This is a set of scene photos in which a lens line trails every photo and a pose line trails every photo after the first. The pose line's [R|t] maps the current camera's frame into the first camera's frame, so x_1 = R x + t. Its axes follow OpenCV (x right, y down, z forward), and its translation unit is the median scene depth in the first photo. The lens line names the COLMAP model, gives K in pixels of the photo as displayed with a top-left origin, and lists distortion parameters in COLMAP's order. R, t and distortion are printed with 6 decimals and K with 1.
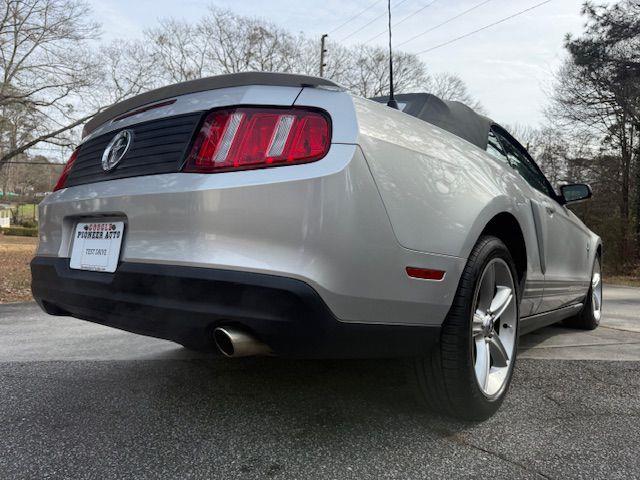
lens RADIAL K [[451.2, 0, 320.3], [0, 451.2, 237.6], [0, 0, 1]] dist [0.004175, -0.010508]
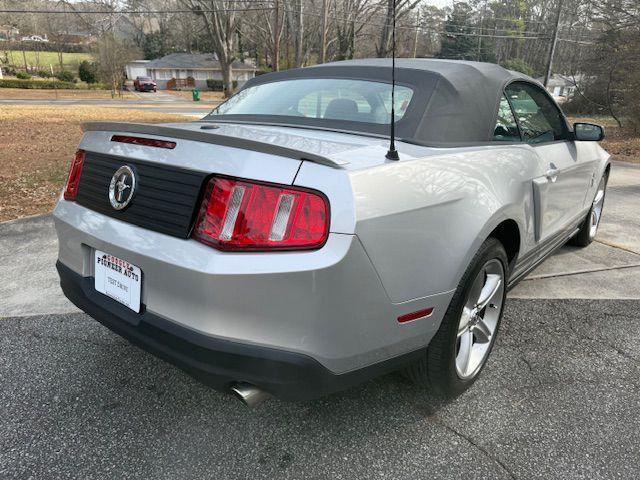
lens RADIAL K [[451.2, 0, 321.3], [0, 451.2, 237.5], [0, 0, 1]] dist [0.004175, -0.010508]
pose [[0.999858, -0.001481, -0.016806, 0.016723], [0.006636, 0.950368, 0.311056, -0.398232], [0.015511, -0.311123, 0.950243, -0.003386]]
